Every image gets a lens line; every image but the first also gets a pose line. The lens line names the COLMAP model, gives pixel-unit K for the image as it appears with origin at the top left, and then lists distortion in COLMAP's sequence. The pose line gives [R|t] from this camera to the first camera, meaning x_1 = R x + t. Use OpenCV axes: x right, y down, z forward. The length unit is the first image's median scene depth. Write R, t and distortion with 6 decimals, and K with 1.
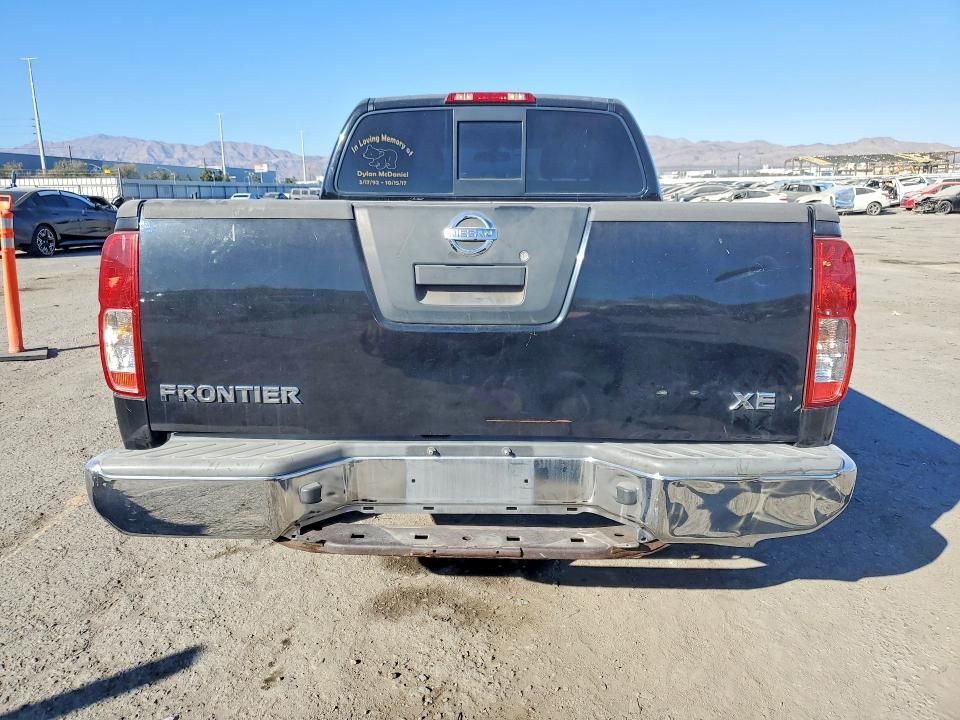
lens RADIAL K [[764.0, 0, 477.6], [0, 764.0, 359.0], [0, 0, 1]] dist [0.015073, -0.001521]
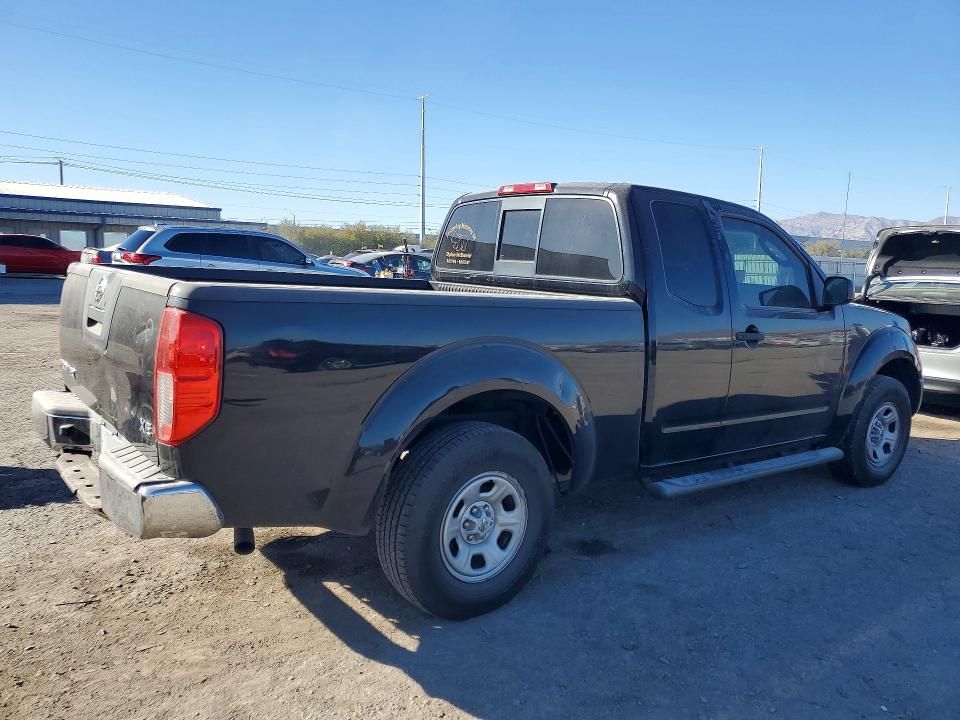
lens RADIAL K [[764.0, 0, 477.3], [0, 764.0, 359.0], [0, 0, 1]] dist [0.015073, -0.001521]
pose [[0.621384, 0.125519, -0.773386, 0.856729], [-0.198307, 0.980140, -0.000257, -0.086774], [0.757995, 0.153528, 0.633935, 0.285456]]
